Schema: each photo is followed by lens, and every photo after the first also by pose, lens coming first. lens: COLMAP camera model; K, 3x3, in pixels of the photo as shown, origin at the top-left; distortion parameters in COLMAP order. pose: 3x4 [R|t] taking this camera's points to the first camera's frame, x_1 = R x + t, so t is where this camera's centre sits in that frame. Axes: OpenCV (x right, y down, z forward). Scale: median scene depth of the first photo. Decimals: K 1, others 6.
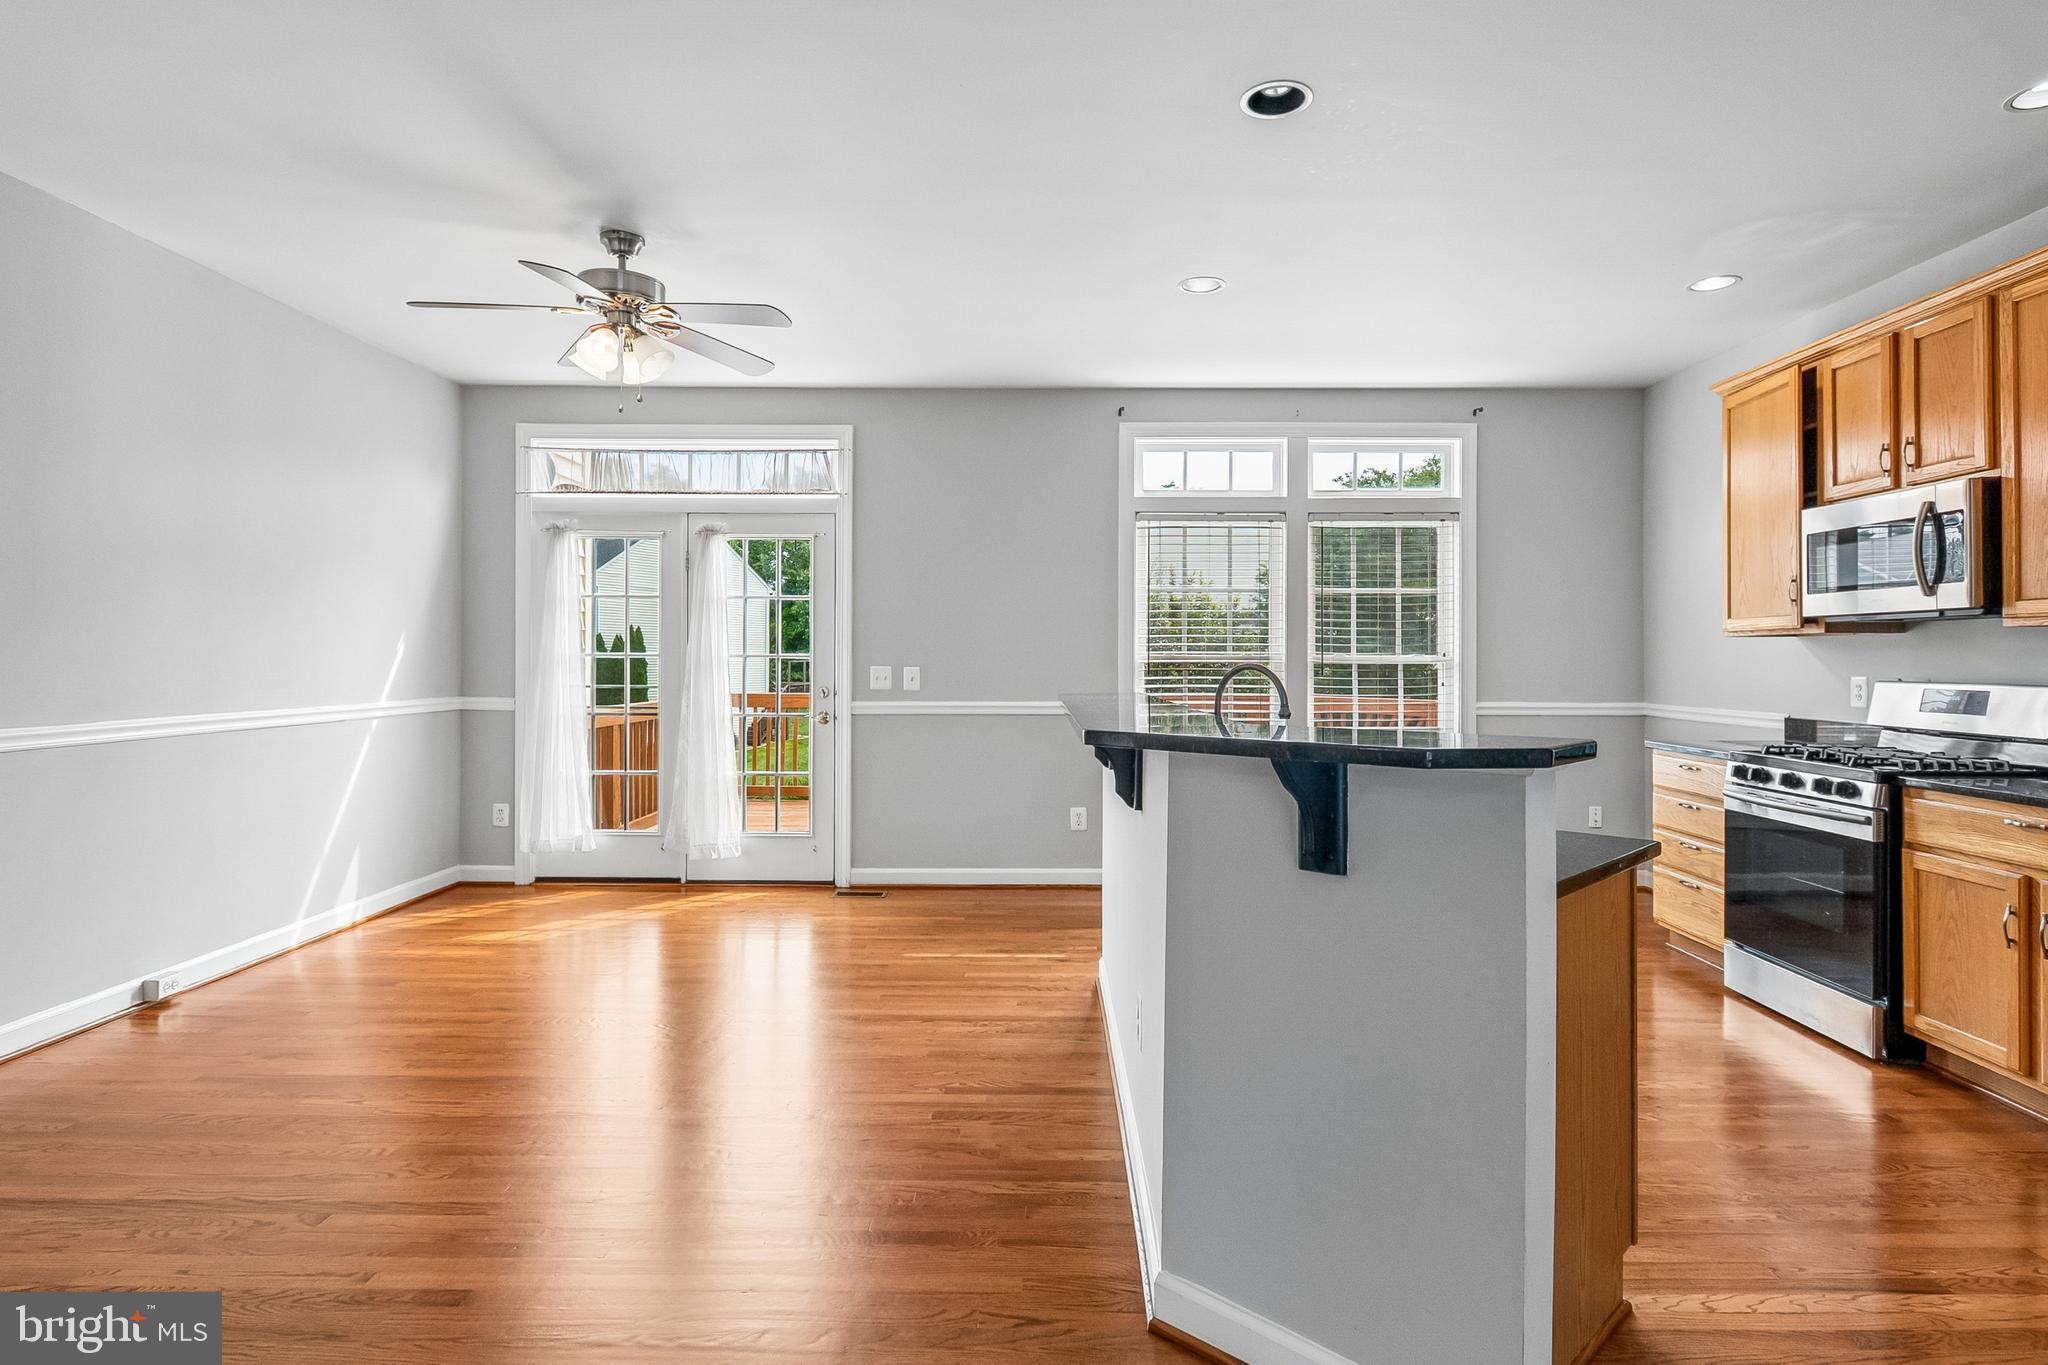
lens RADIAL K [[1083.0, 0, 1034.7], [0, 1083.0, 654.2], [0, 0, 1]] dist [0.000353, -0.001493]
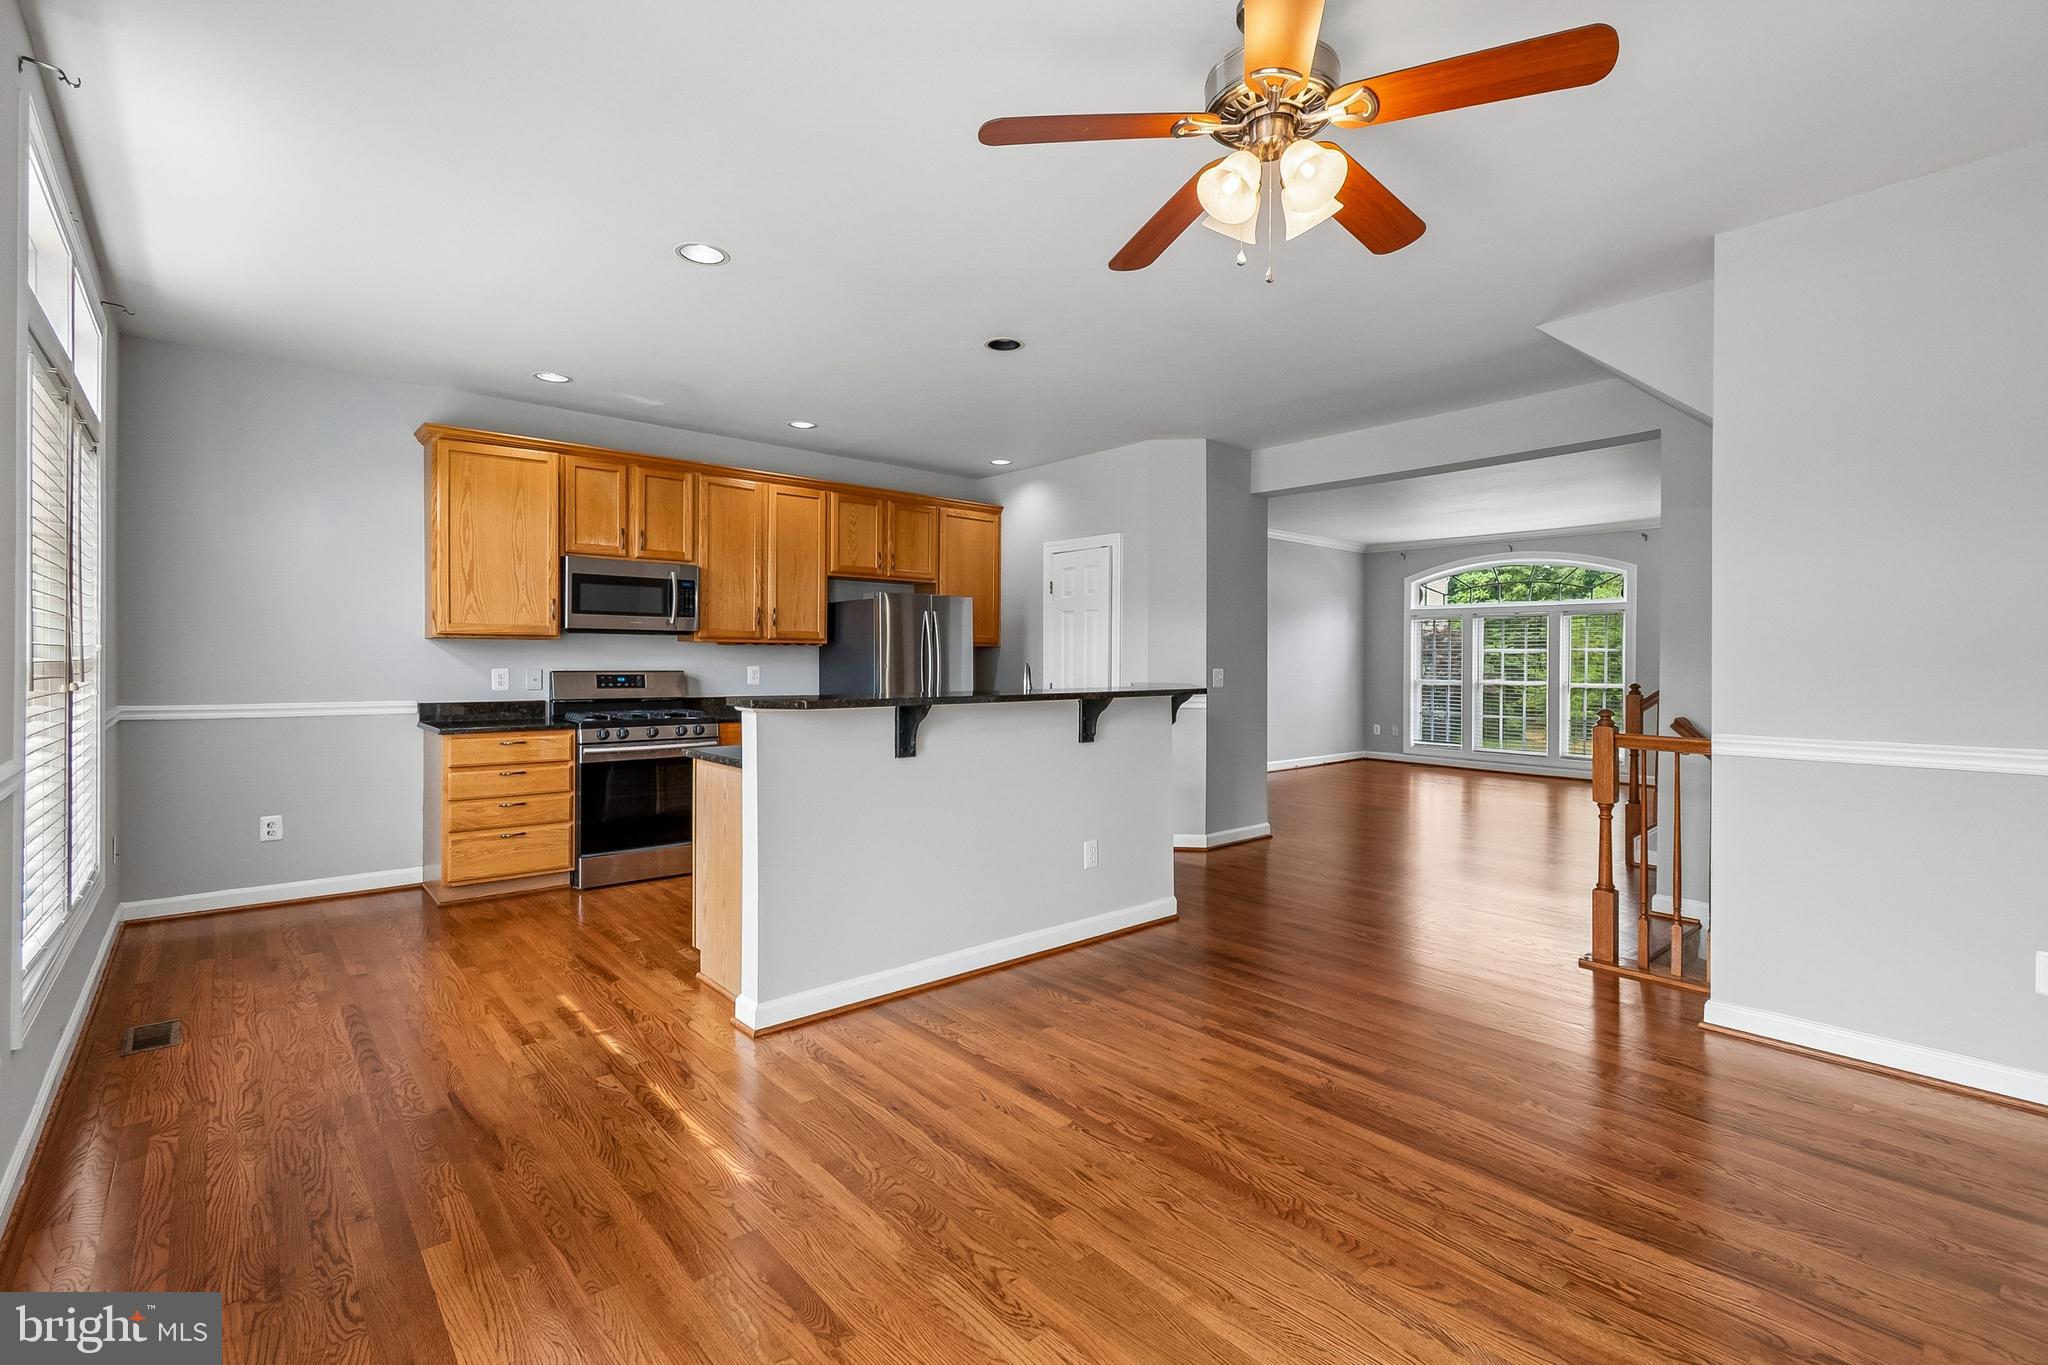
lens RADIAL K [[916.2, 0, 1022.4], [0, 916.2, 667.3], [0, 0, 1]] dist [0.011215, -0.000010]
pose [[-0.663296, -0.010742, 0.748280, -0.664063], [-0.009261, 0.999938, 0.006146, 0.005677], [-0.748300, -0.002853, -0.663354, 1.417172]]
